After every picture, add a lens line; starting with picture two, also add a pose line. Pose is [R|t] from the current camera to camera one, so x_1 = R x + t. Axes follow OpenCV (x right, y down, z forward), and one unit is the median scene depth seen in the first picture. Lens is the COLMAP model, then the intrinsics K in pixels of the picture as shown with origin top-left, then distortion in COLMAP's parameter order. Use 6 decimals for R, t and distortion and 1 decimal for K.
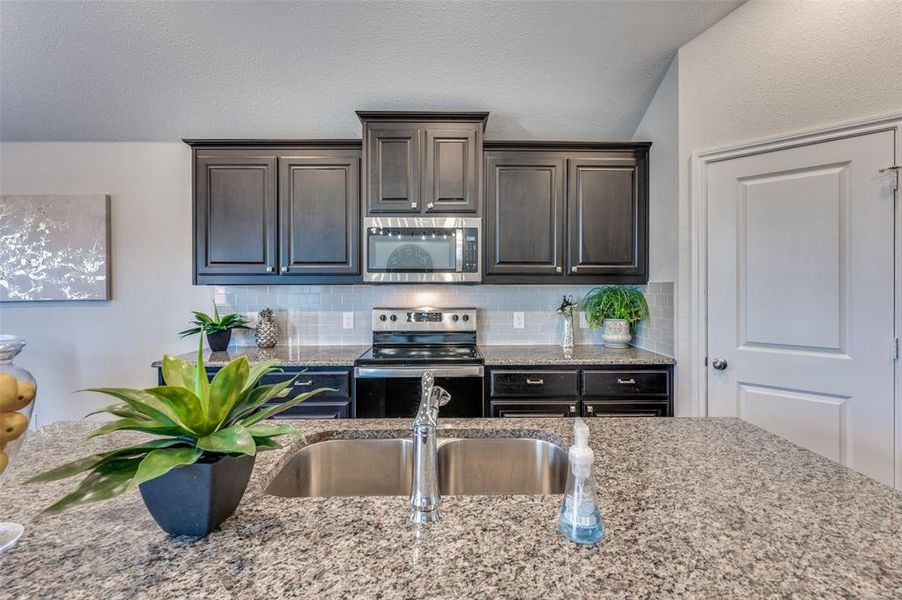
lens RADIAL K [[424.6, 0, 449.0], [0, 424.6, 285.9], [0, 0, 1]] dist [0.002381, 0.000169]
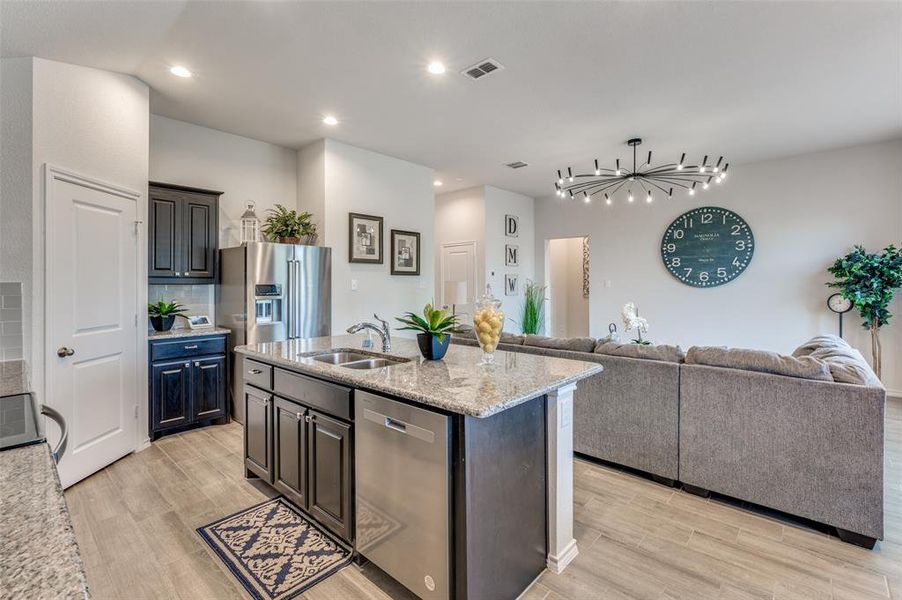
lens RADIAL K [[406.6, 0, 453.6], [0, 406.6, 283.0], [0, 0, 1]] dist [-0.000494, 0.000345]
pose [[-0.729876, 0.004571, 0.683565, -0.740295], [0.005792, 0.999983, -0.000503, -0.001744], [-0.683555, 0.003592, -0.729890, 0.869041]]
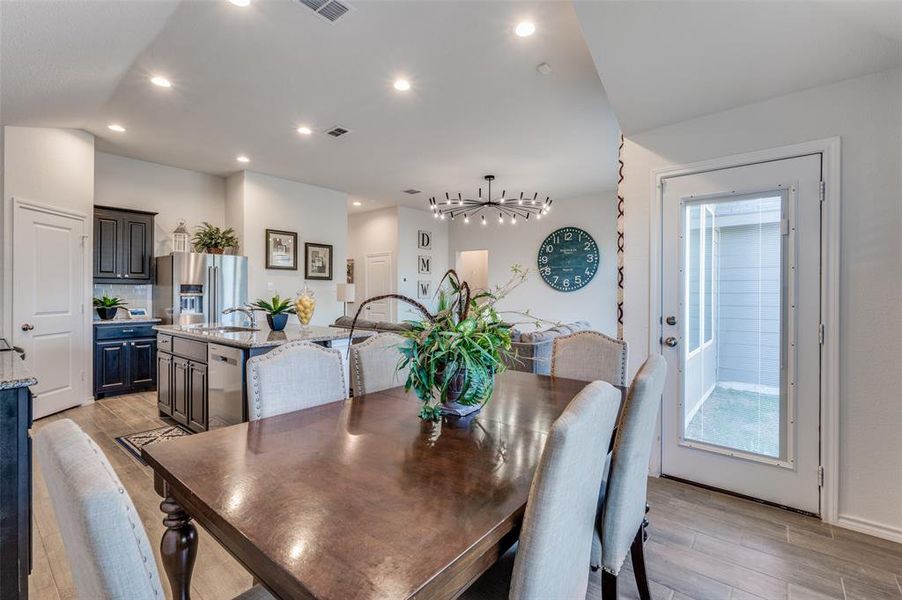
lens RADIAL K [[401.7, 0, 453.4], [0, 401.7, 294.4], [0, 0, 1]] dist [0.000370, 0.000029]
pose [[-0.759586, -0.003418, 0.650398, -1.374581], [-0.000763, 0.999990, 0.004365, 0.033919], [-0.650407, 0.002819, -0.759581, 0.890300]]
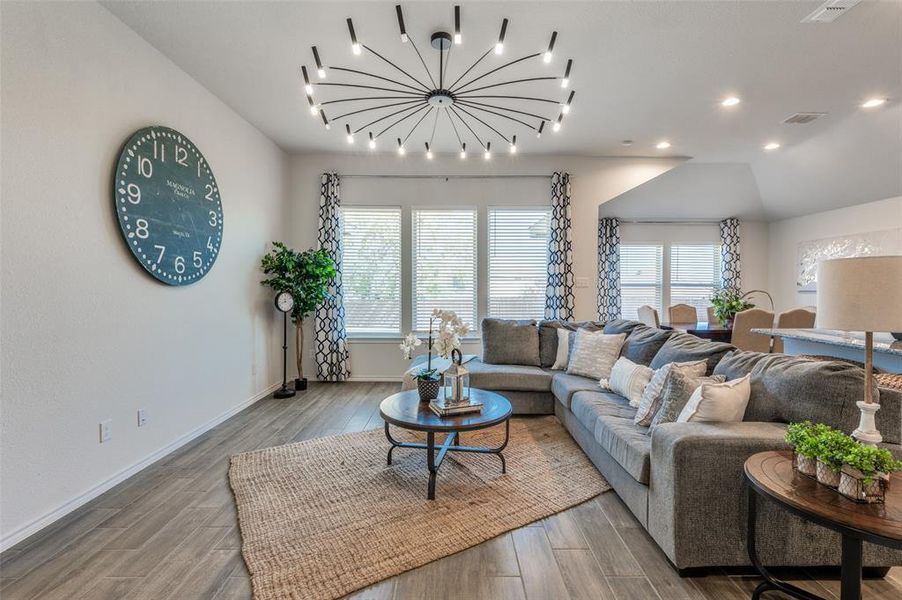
lens RADIAL K [[401.7, 0, 453.4], [0, 401.7, 294.4], [0, 0, 1]] dist [0.000370, 0.000029]
pose [[-0.015079, 0.021912, -0.999646, 0.819142], [-0.005389, 0.999744, 0.021996, 0.023575], [0.999872, 0.005718, -0.014957, -0.772403]]
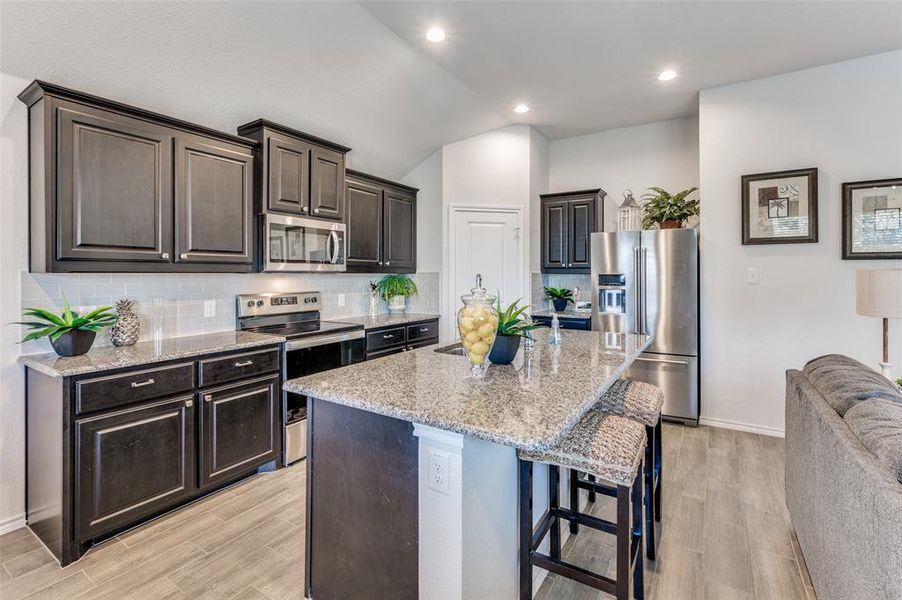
lens RADIAL K [[411.1, 0, 451.5], [0, 411.1, 272.2], [0, 0, 1]] dist [-0.001387, 0.000088]
pose [[0.554576, 0.005492, 0.832115, -0.781578], [-0.001196, 0.999982, -0.005803, 0.000370], [-0.832132, 0.002223, 0.554572, -0.015206]]
